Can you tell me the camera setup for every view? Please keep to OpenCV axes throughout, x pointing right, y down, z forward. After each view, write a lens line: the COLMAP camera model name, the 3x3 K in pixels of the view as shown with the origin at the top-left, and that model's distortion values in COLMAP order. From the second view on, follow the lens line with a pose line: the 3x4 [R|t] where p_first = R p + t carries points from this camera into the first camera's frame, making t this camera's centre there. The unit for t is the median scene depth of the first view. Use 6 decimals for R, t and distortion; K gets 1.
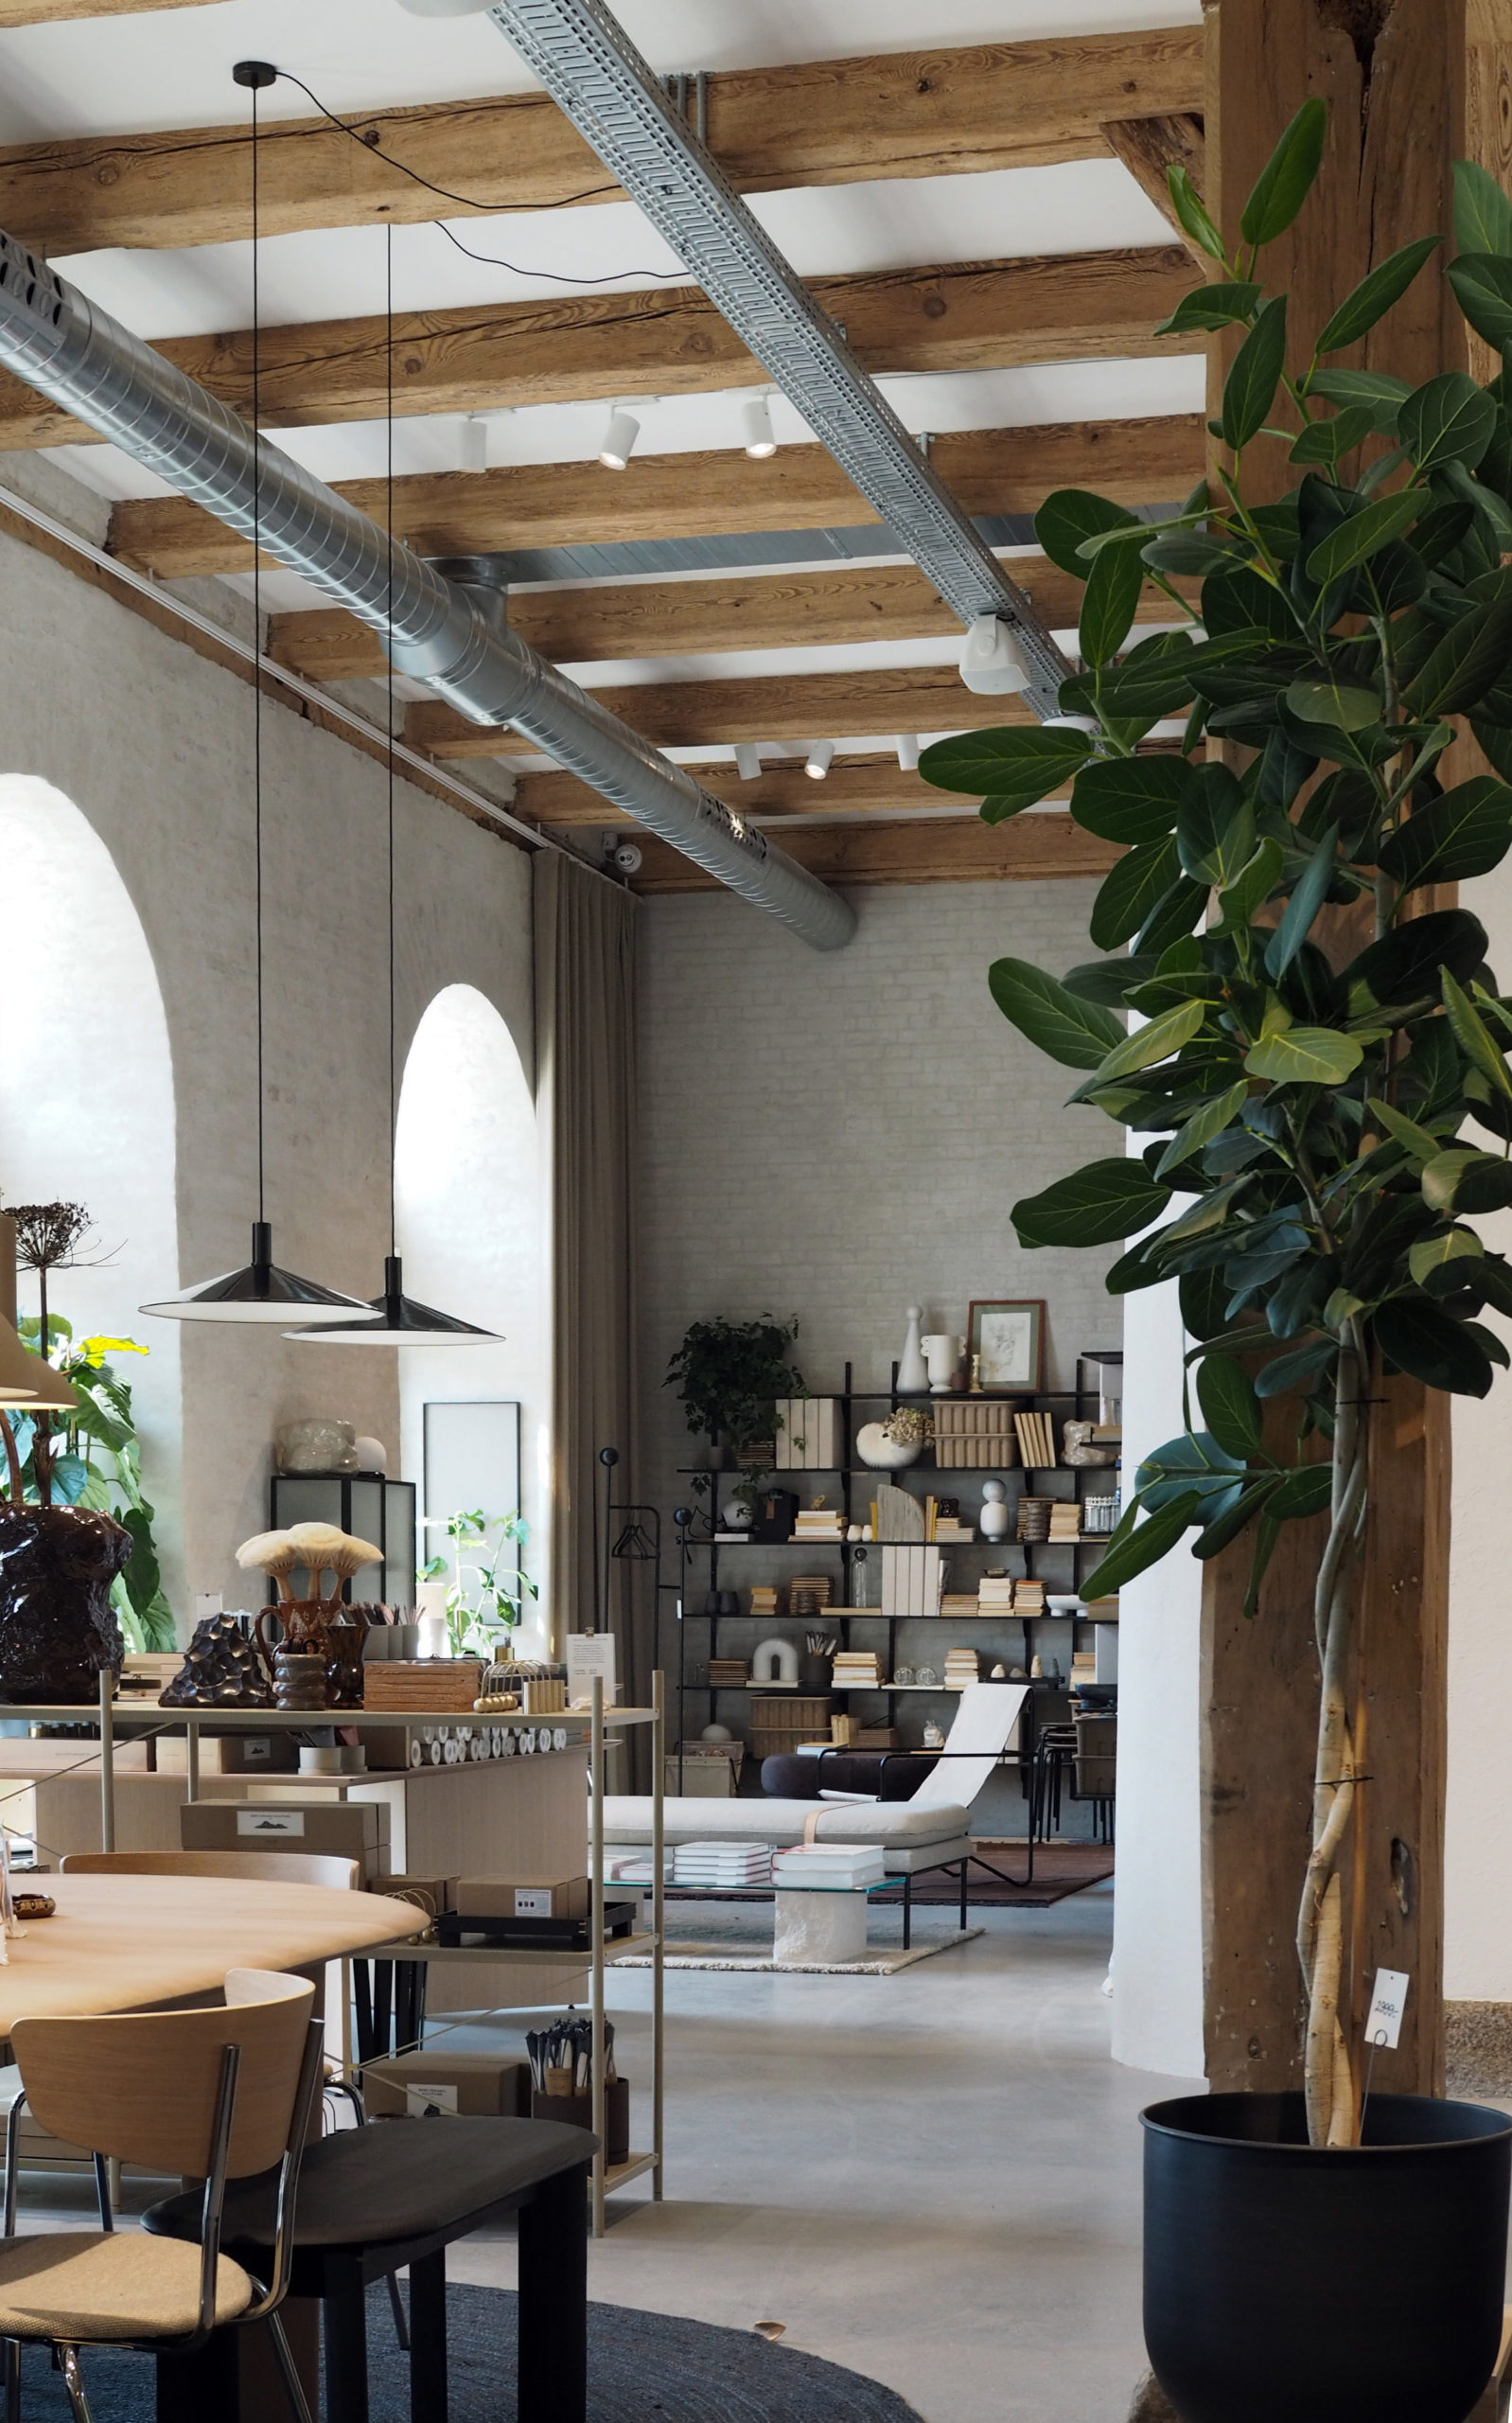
lens RADIAL K [[3593.9, 0, 756.0], [0, 3593.9, 1211.5], [0, 0, 1]] dist [-0.001334, -0.001530]
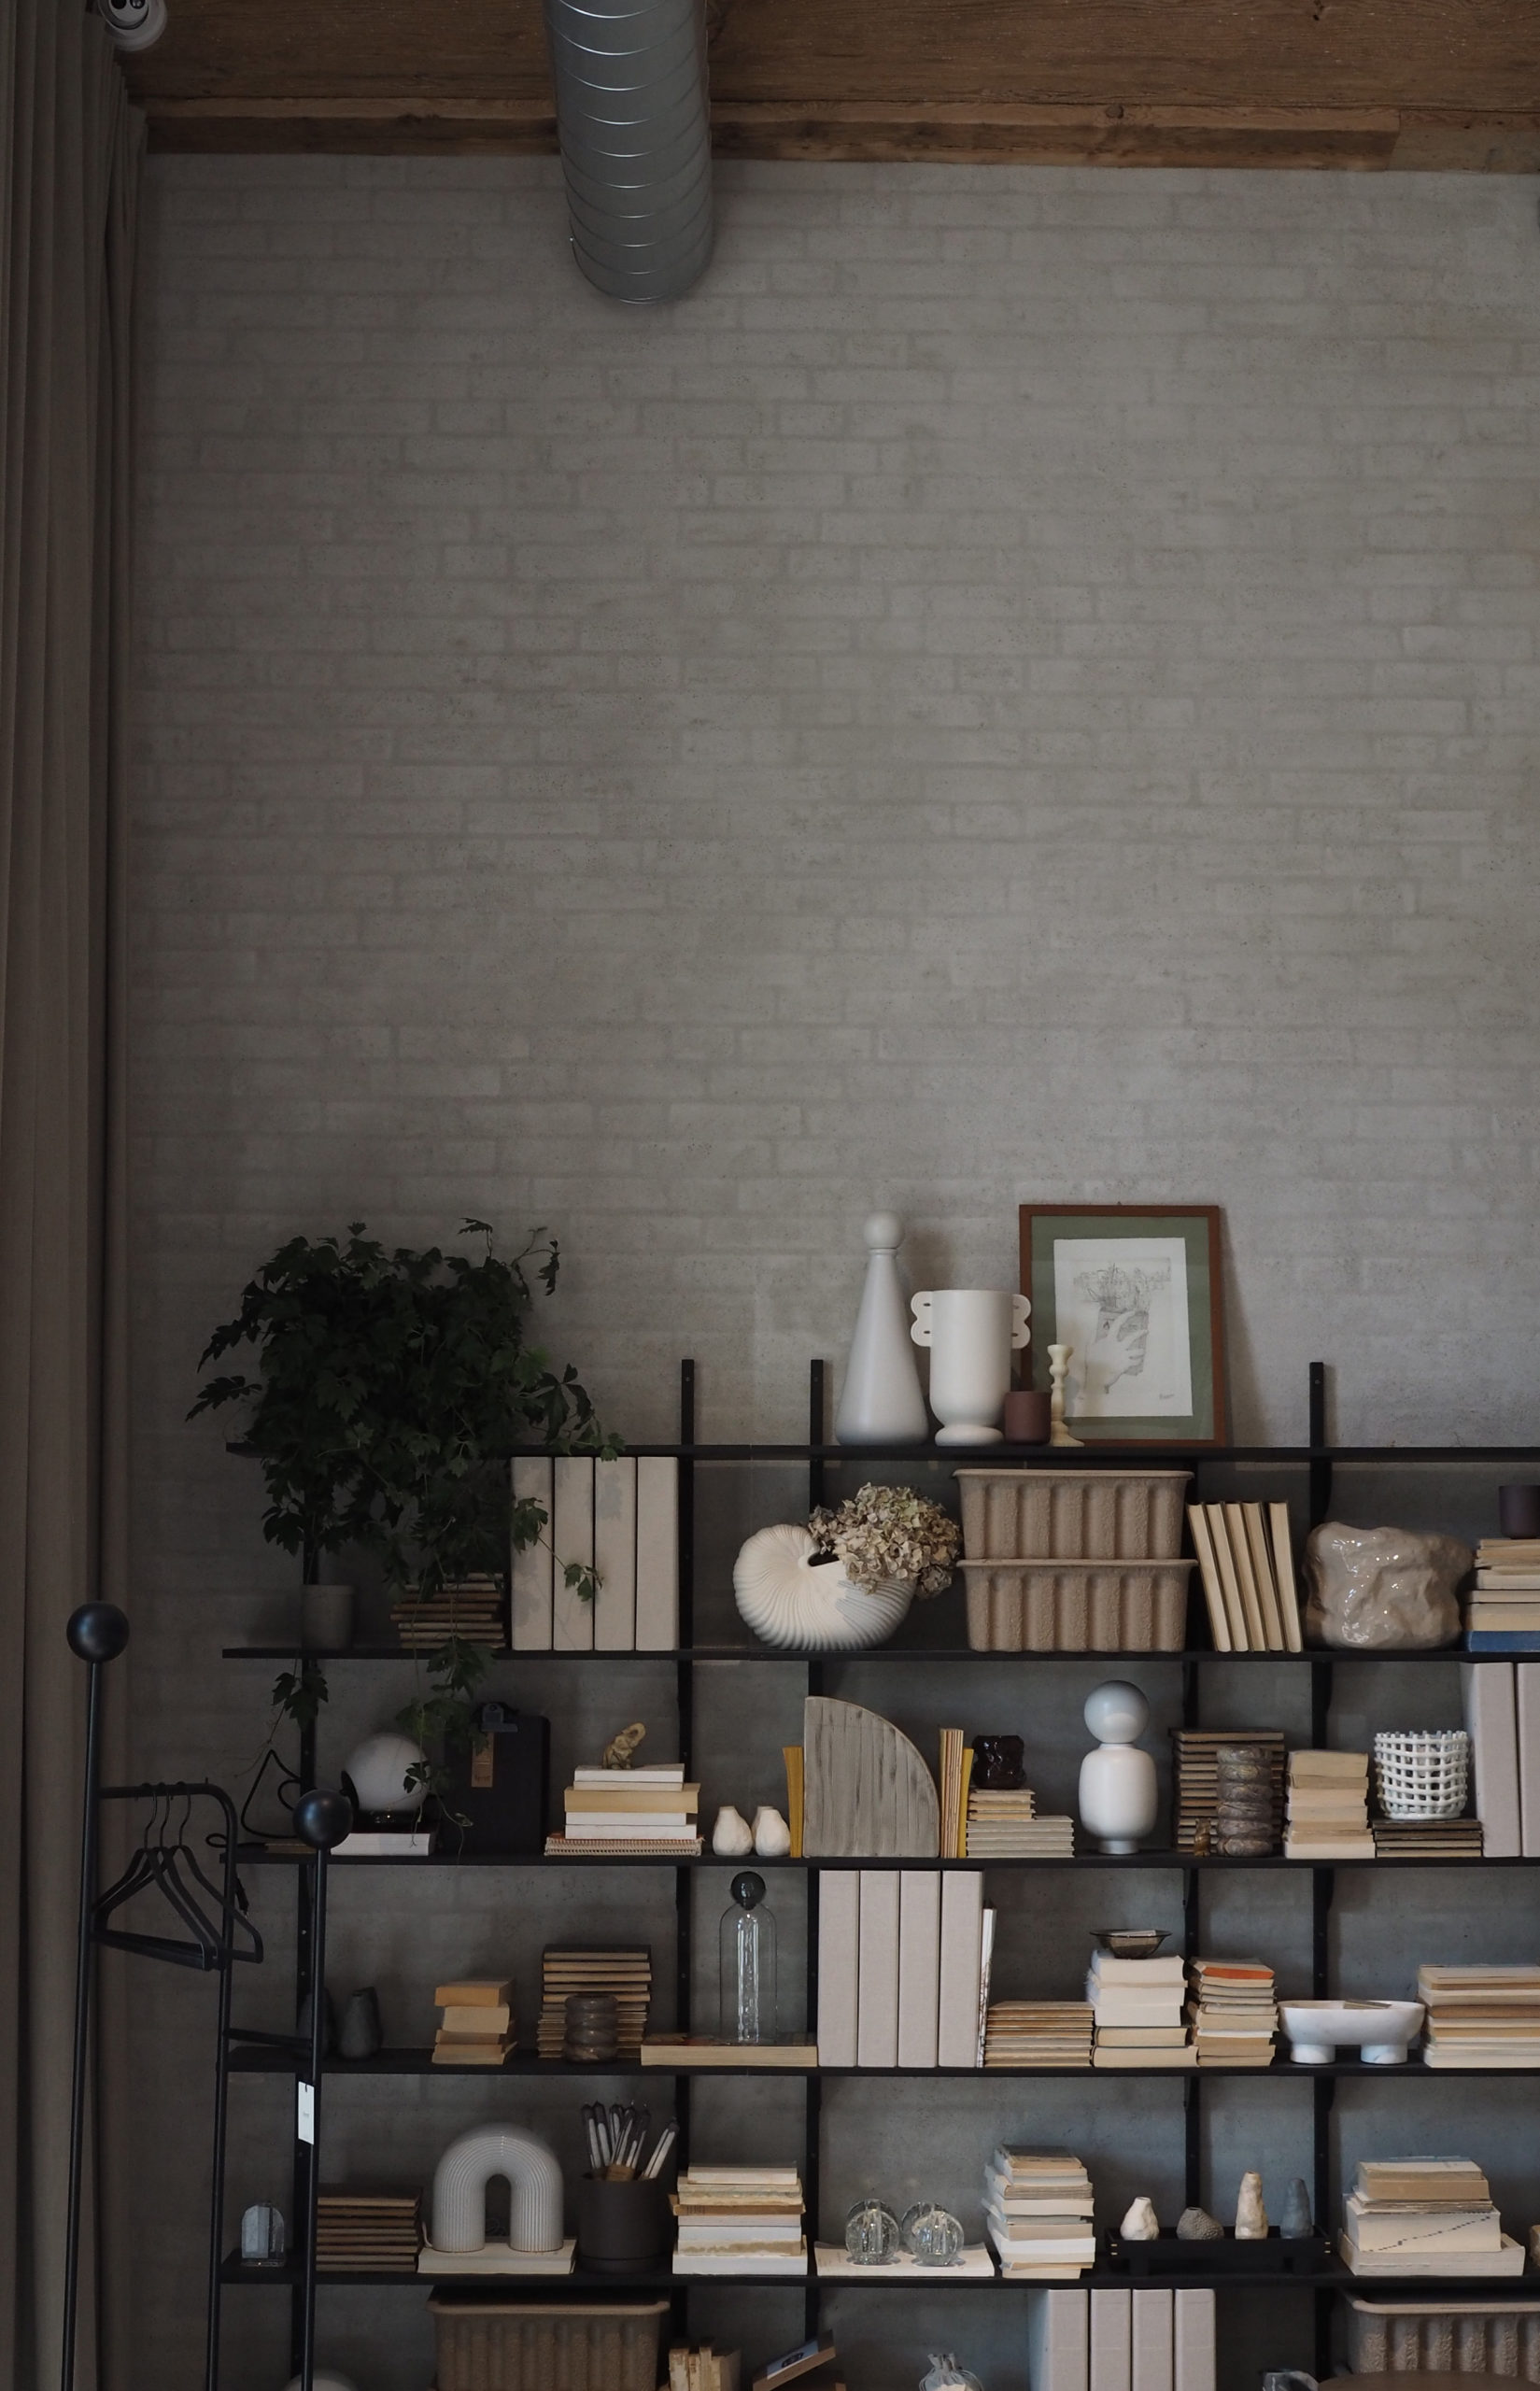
lens RADIAL K [[3301.8, 0, 771.0], [0, 3301.8, 1094.9], [0, 0, 1]] dist [-0.069788, 0.017577]
pose [[0.956844, 0.044943, 0.287106, -0.066736], [-0.028106, 0.997649, -0.062501, 0.036009], [-0.289240, 0.051734, 0.955858, 0.675418]]
